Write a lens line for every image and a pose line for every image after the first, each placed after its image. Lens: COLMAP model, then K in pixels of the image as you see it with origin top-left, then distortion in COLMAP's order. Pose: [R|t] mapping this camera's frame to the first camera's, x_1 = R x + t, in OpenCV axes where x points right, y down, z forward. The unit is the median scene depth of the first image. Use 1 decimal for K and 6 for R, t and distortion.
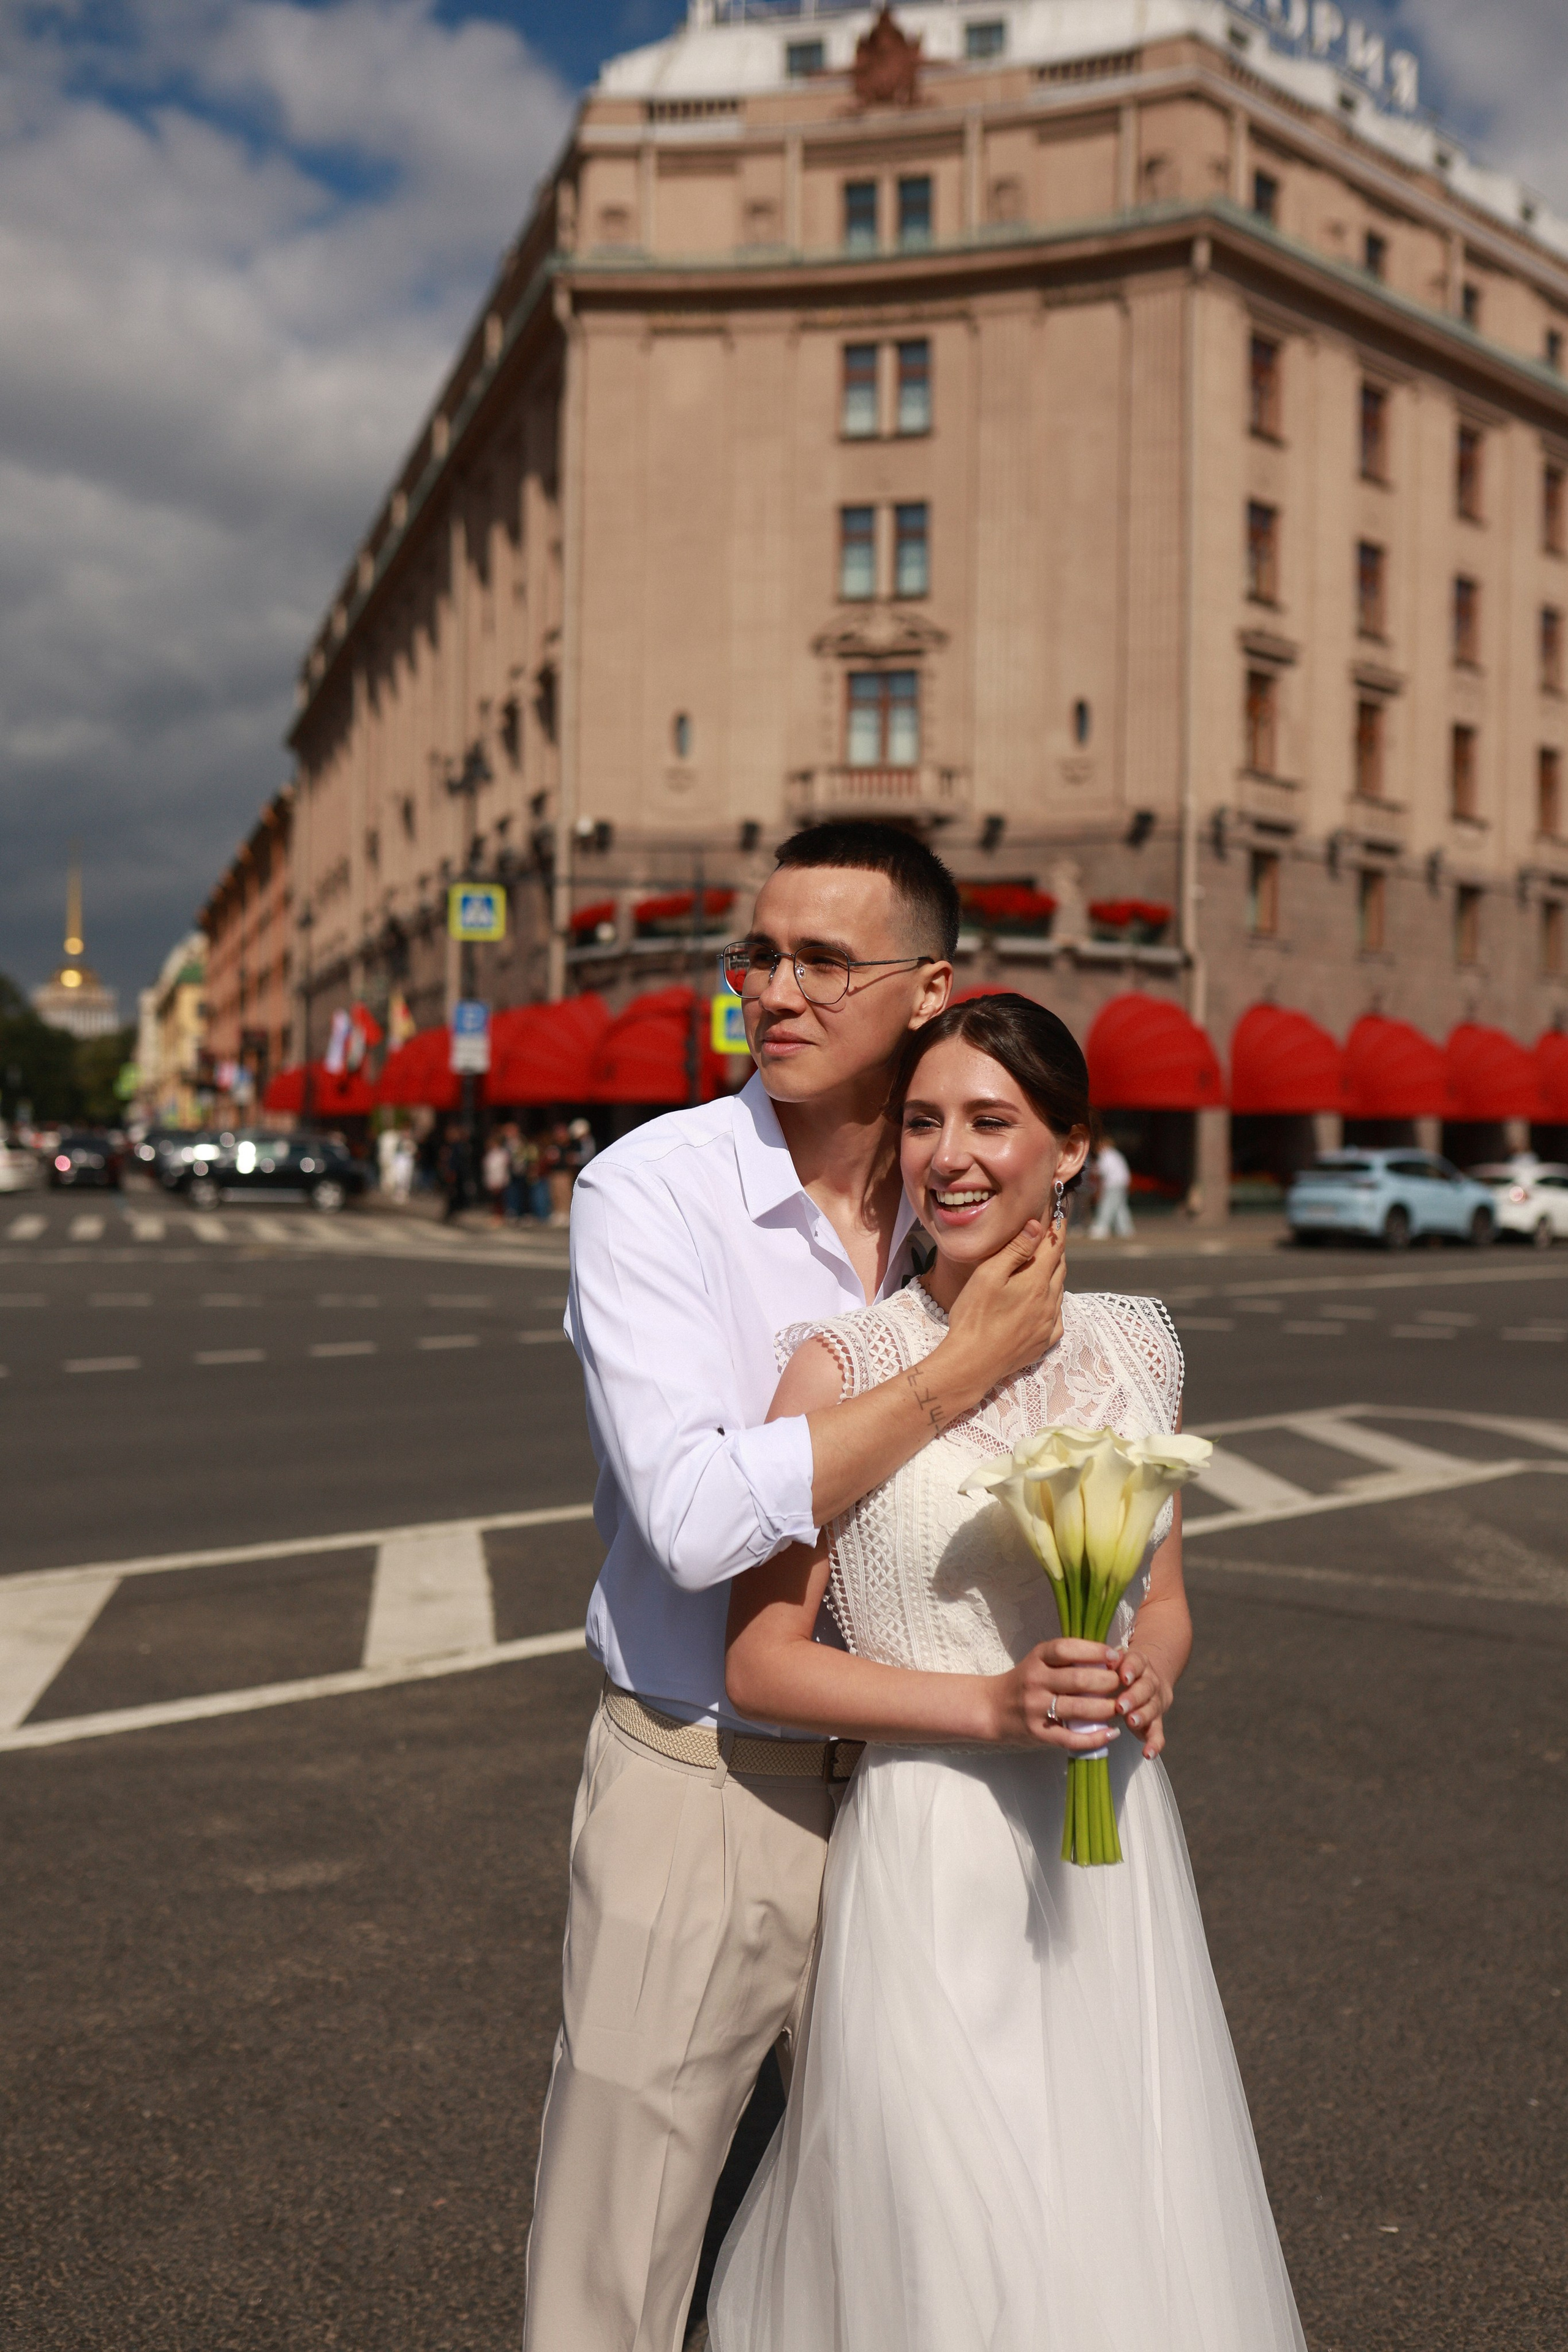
lens RADIAL K [[2335.4, 0, 784.0], [0, 2335.4, 1176.0], [0, 0, 1]] dist [-0.050917, 0.082908]
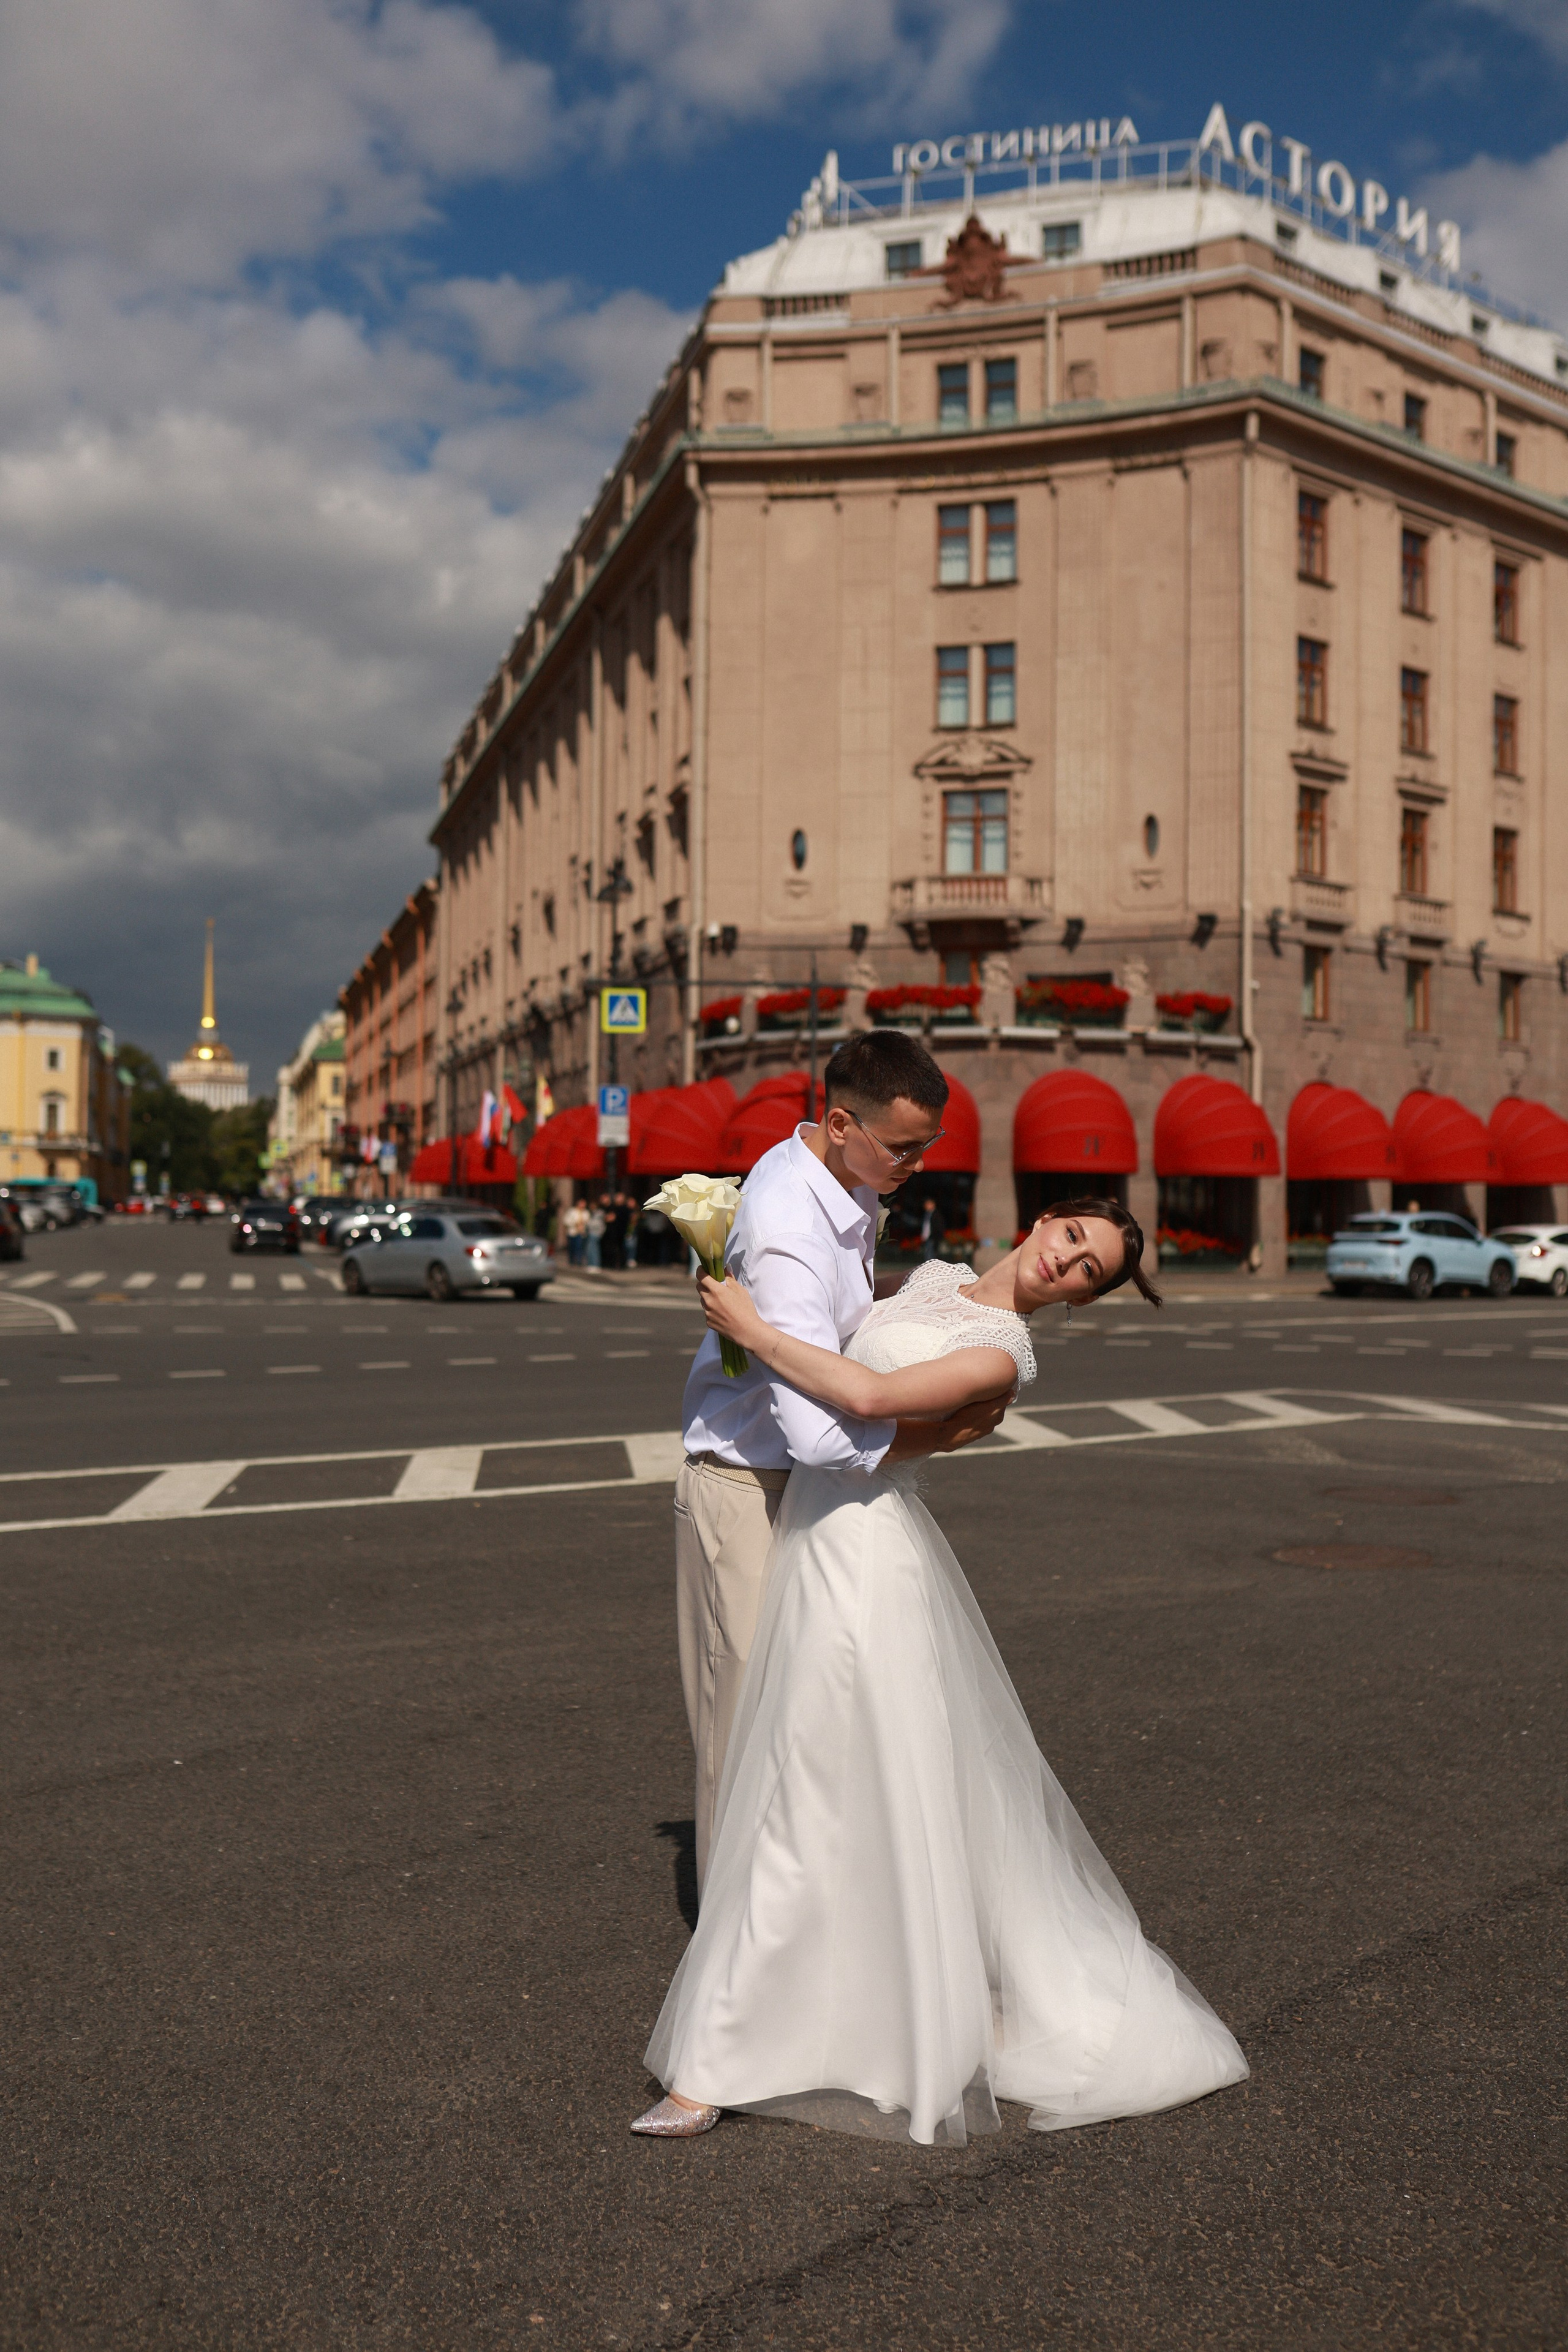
lens RADIAL K [[2355.0, 0, 769.8], [0, 2355.0, 1201.4], [0, 0, 1]] dist [-0.072070, 0.095503]
pose [[0.998421, -0.004025, -0.056022, 0.005691], [0.002988, 0.999823, -0.018585, 0.003552], [0.056086, 0.018388, 0.998257, -0.142361]]
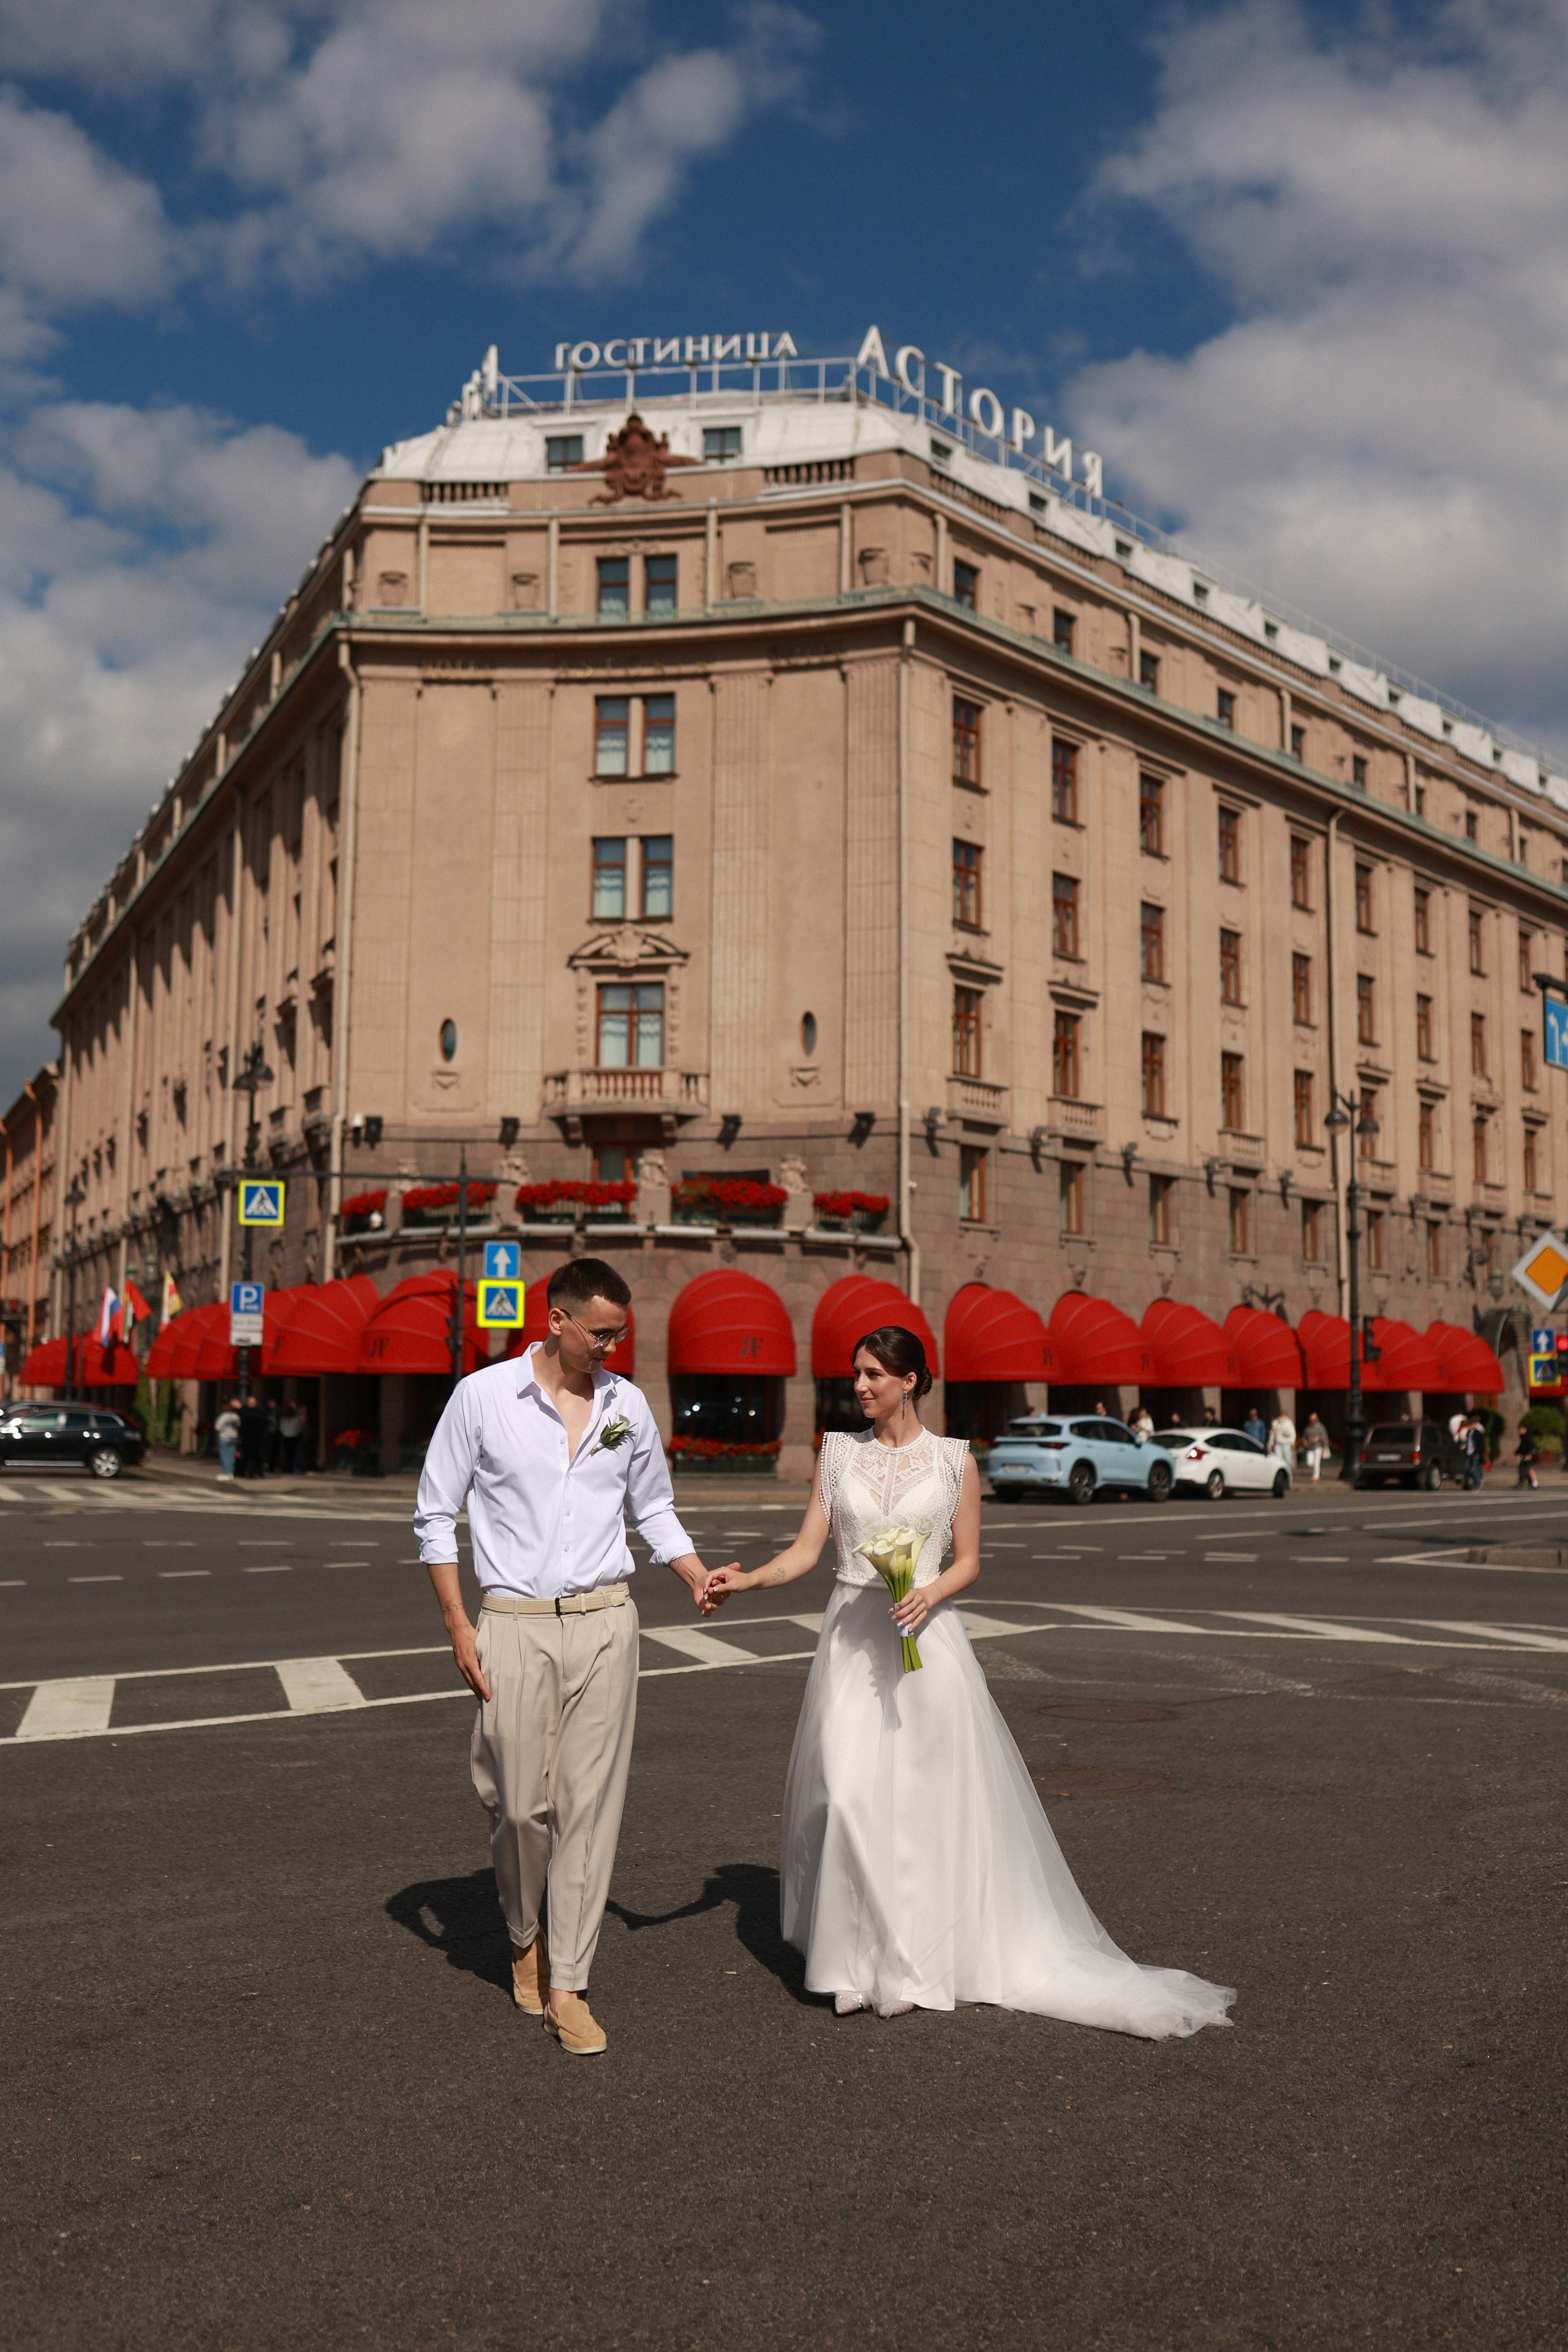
lens RADIAL K [[2404.9, 0, 818.4], [0, 2404.9, 1171.1], [0, 0, 1]] dist [-0.083477, 0.137446]
pose [[0.993380, 0.005091, 0.114764, 0.000093], [0.008157, 0.993371, -0.114667, 0.003575], [-0.114587, 0.114843, 0.986753, -0.129233]]
